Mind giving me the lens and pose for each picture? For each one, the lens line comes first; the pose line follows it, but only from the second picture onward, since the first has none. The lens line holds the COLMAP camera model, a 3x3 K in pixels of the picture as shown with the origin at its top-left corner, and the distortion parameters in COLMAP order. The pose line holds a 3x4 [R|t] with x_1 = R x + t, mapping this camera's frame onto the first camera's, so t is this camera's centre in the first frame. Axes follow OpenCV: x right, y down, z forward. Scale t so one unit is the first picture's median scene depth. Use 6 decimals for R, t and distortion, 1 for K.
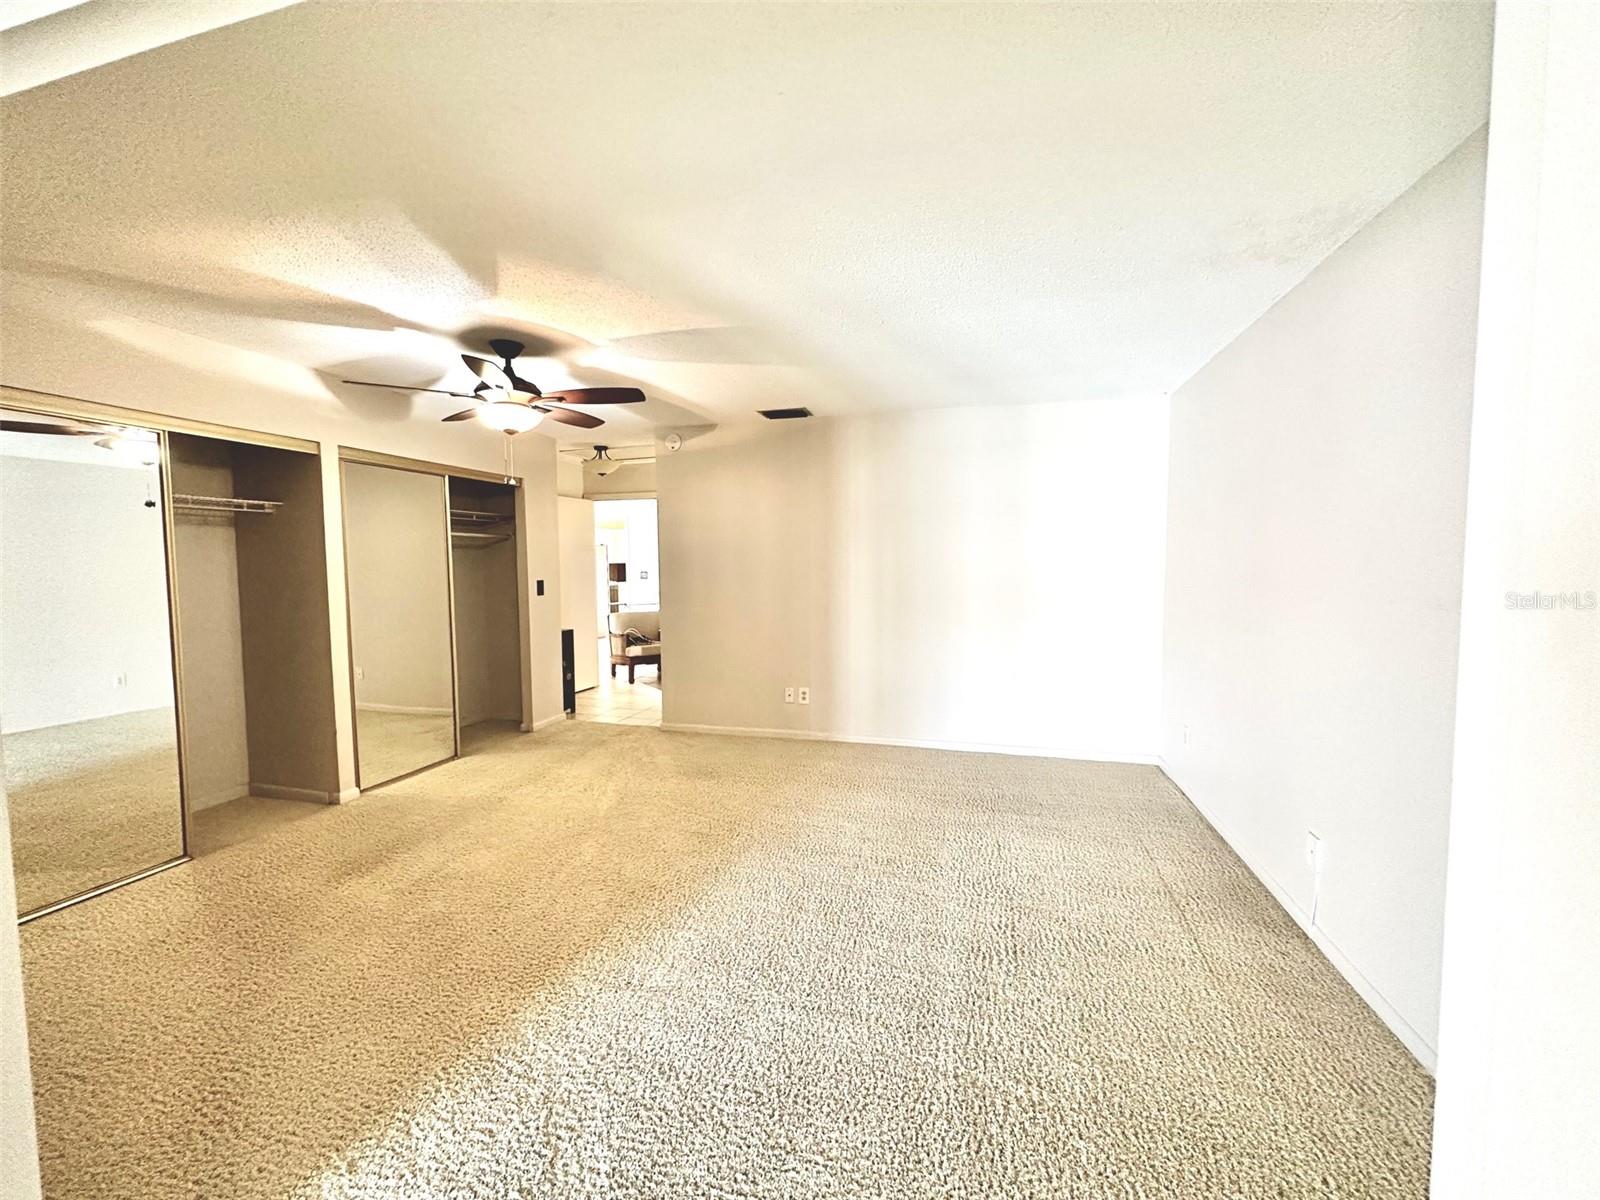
lens RADIAL K [[638.6, 0, 800.0], [0, 638.6, 600.0], [0, 0, 1]] dist [-0.001544, 0.000210]
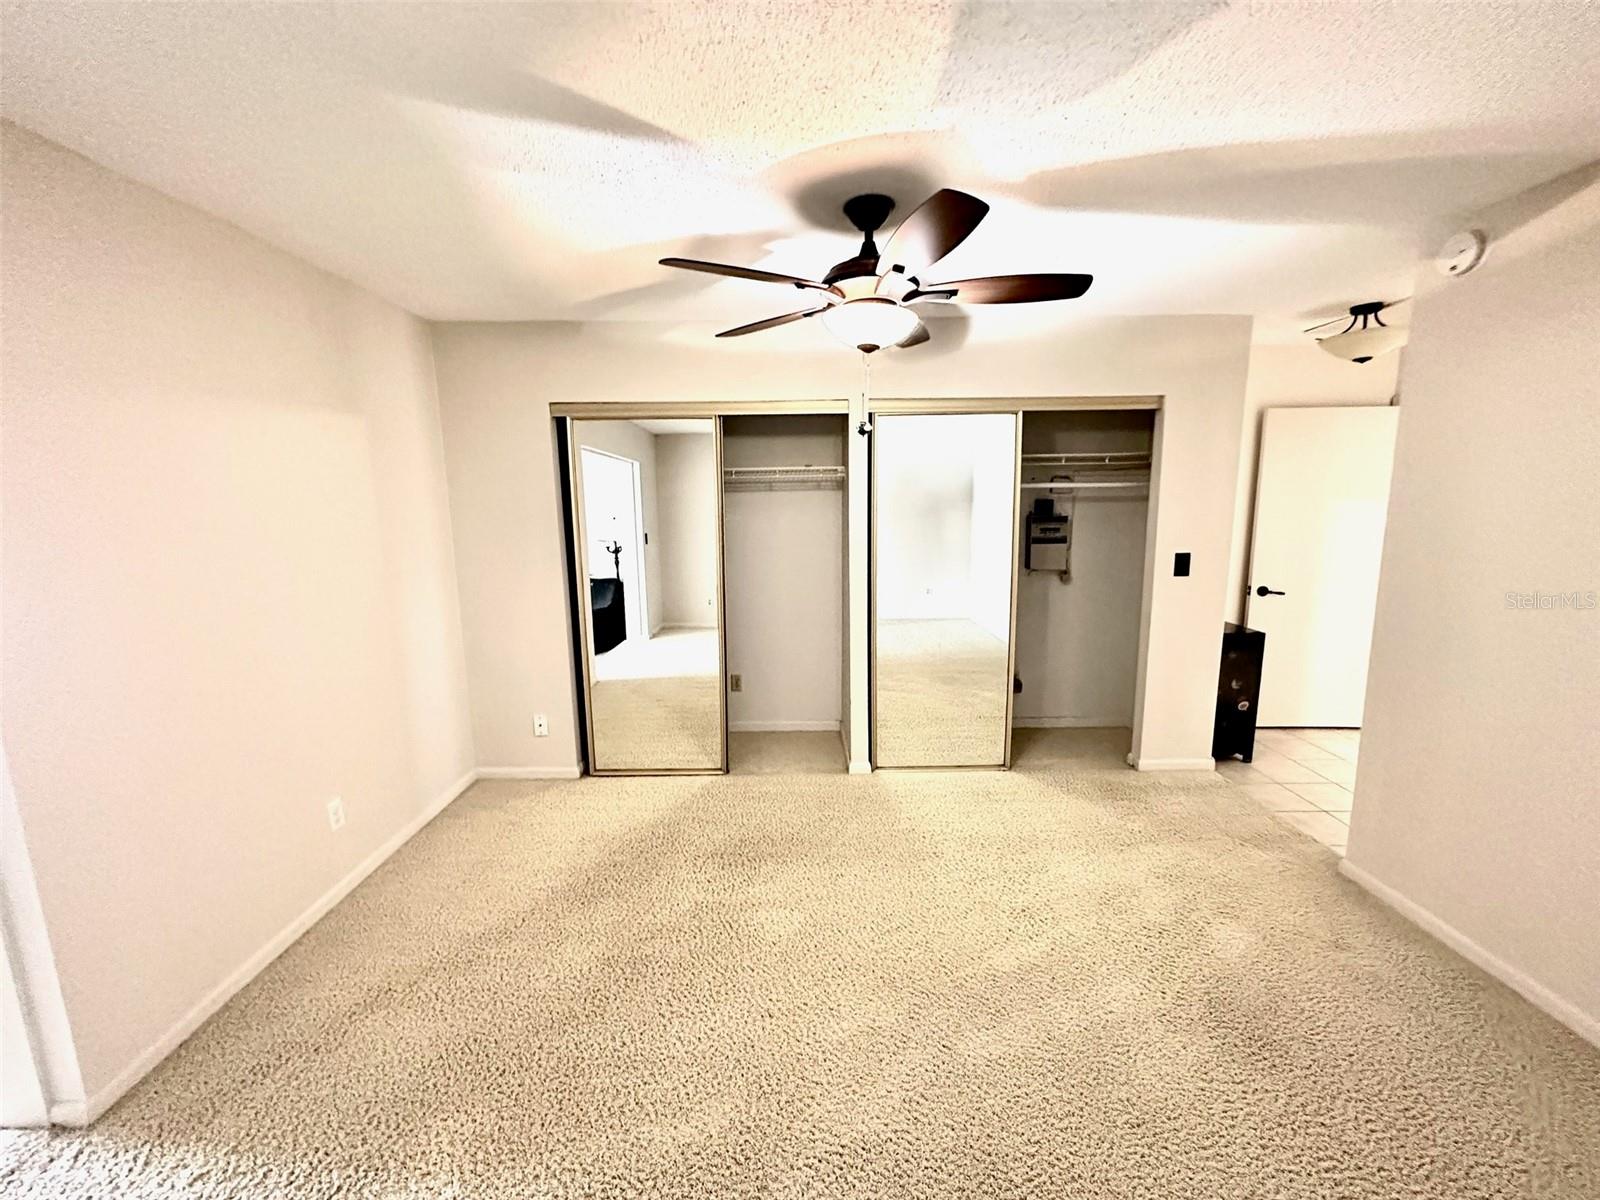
lens RADIAL K [[638.6, 0, 800.0], [0, 638.6, 600.0], [0, 0, 1]] dist [-0.001544, 0.000210]
pose [[0.278591, 0.154906, -0.947835, 0.124956], [-0.047117, 0.987923, 0.147608, -0.071231], [0.959253, 0.003537, 0.282525, 0.520612]]
